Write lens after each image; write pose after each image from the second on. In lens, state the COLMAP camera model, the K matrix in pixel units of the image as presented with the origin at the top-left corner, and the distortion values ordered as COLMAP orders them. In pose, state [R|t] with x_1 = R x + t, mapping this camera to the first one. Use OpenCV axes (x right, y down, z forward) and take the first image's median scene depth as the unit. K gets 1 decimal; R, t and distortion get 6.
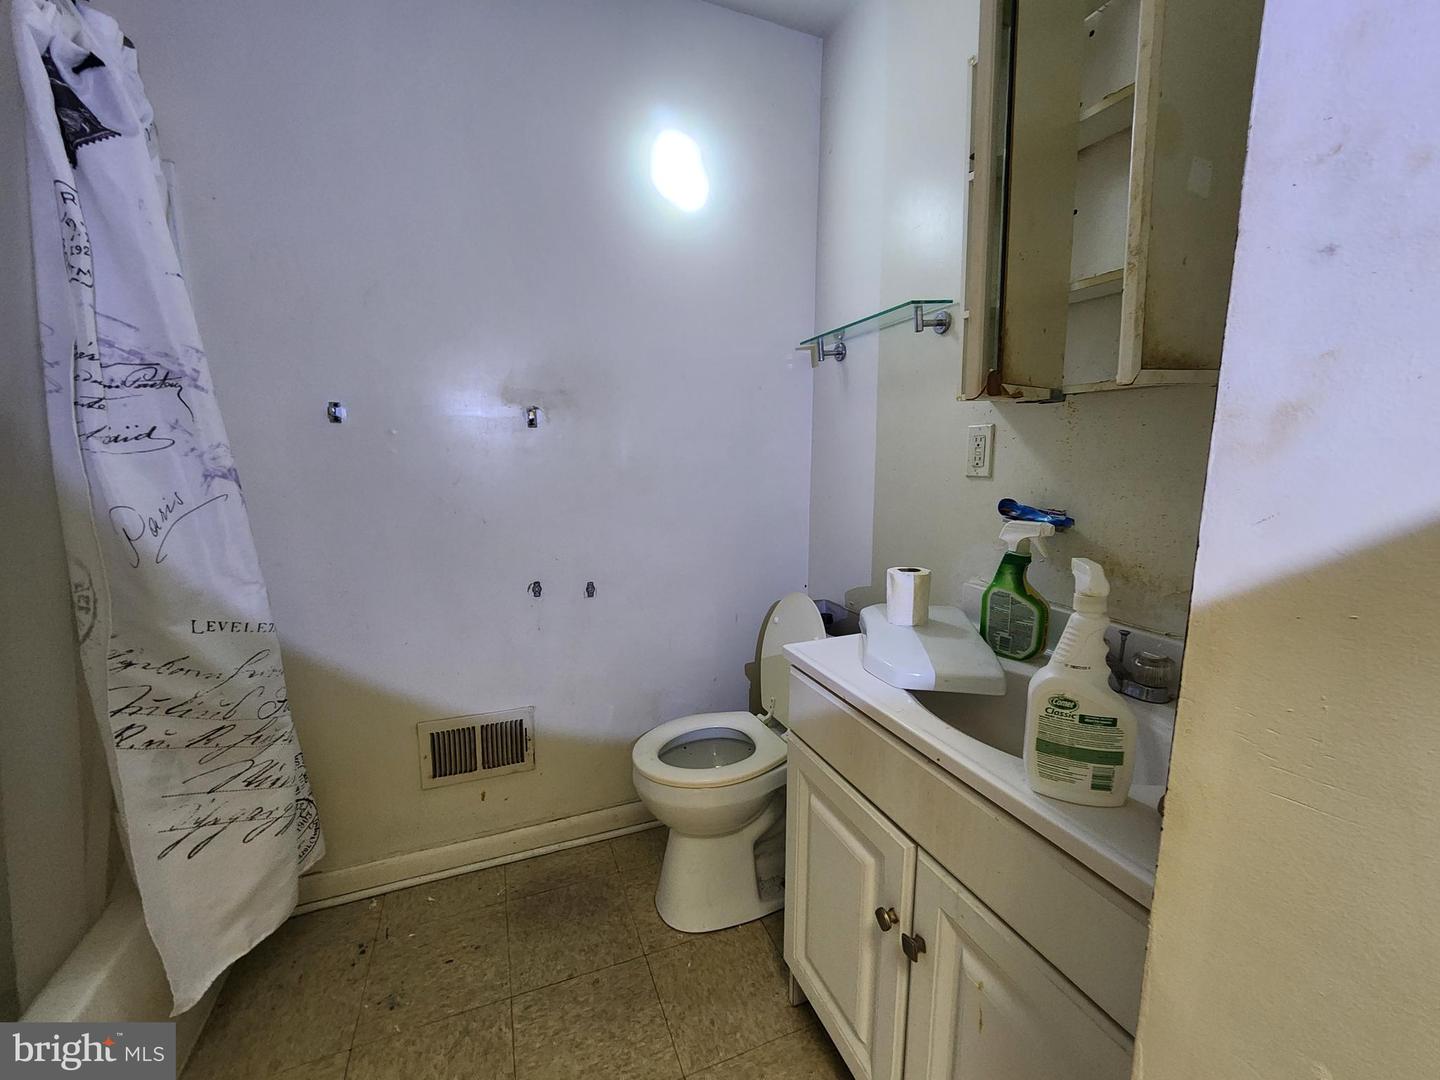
lens RADIAL K [[579.0, 0, 733.3], [0, 579.0, 546.5], [0, 0, 1]] dist [0.002841, -0.003557]
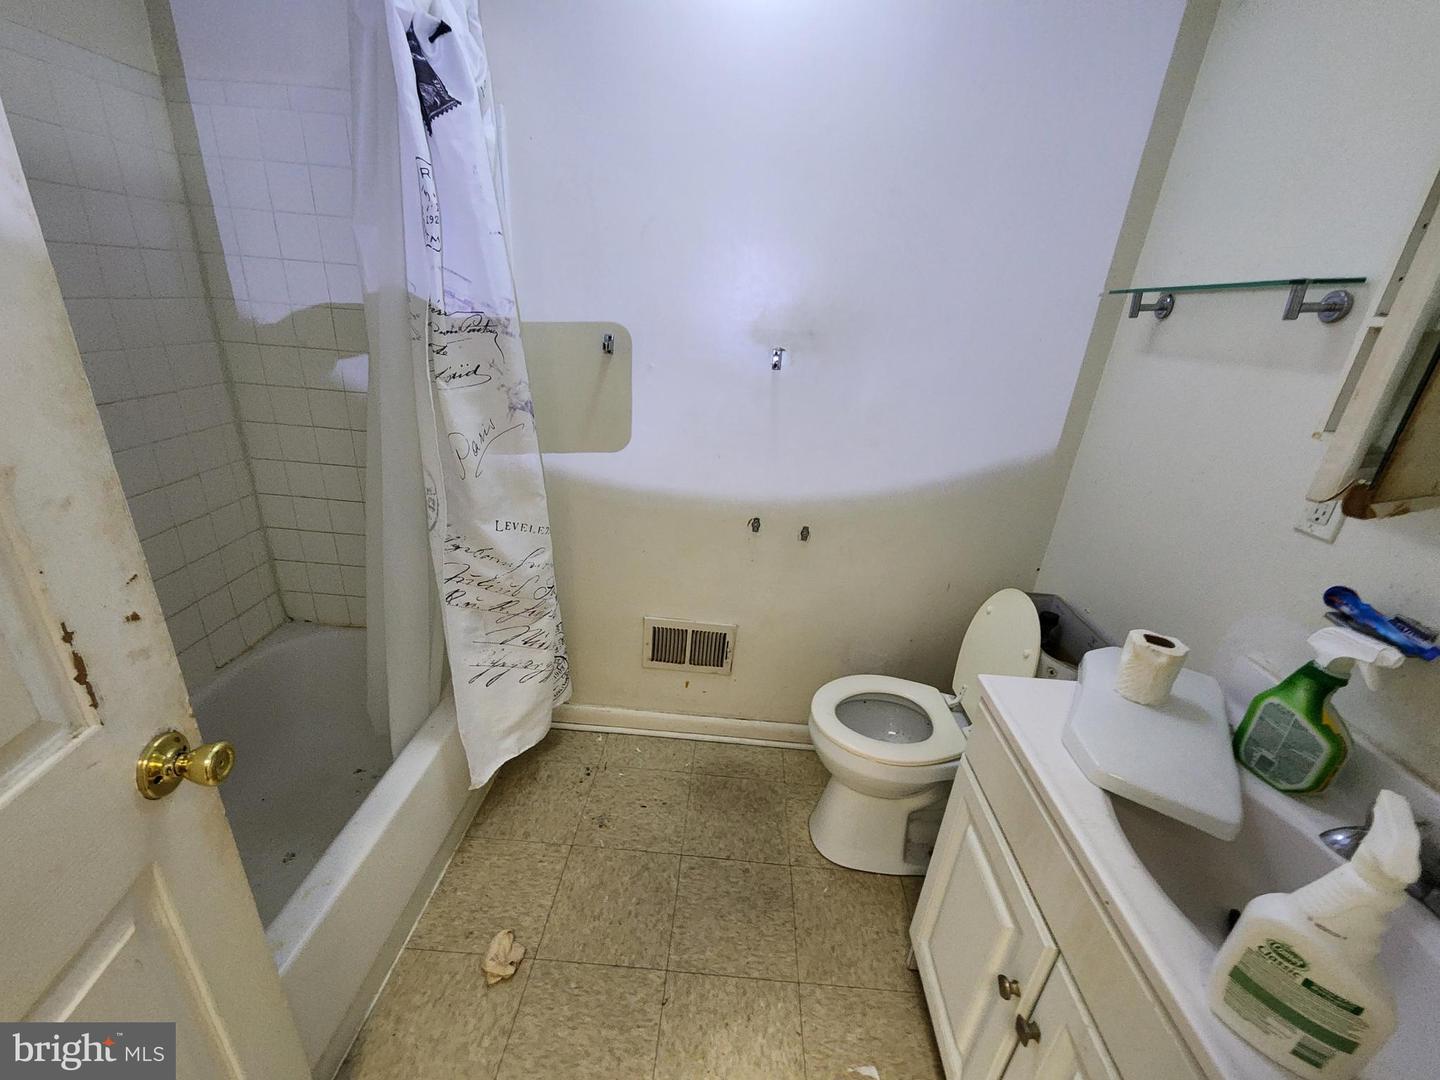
lens RADIAL K [[579.0, 0, 744.1], [0, 579.0, 530.4], [0, 0, 1]] dist [0.002841, -0.003557]
pose [[0.910394, 0.228065, -0.345208, 0.011613], [-0.147743, 0.958547, 0.243640, -0.235453], [0.386464, -0.170807, 0.906350, 0.044025]]
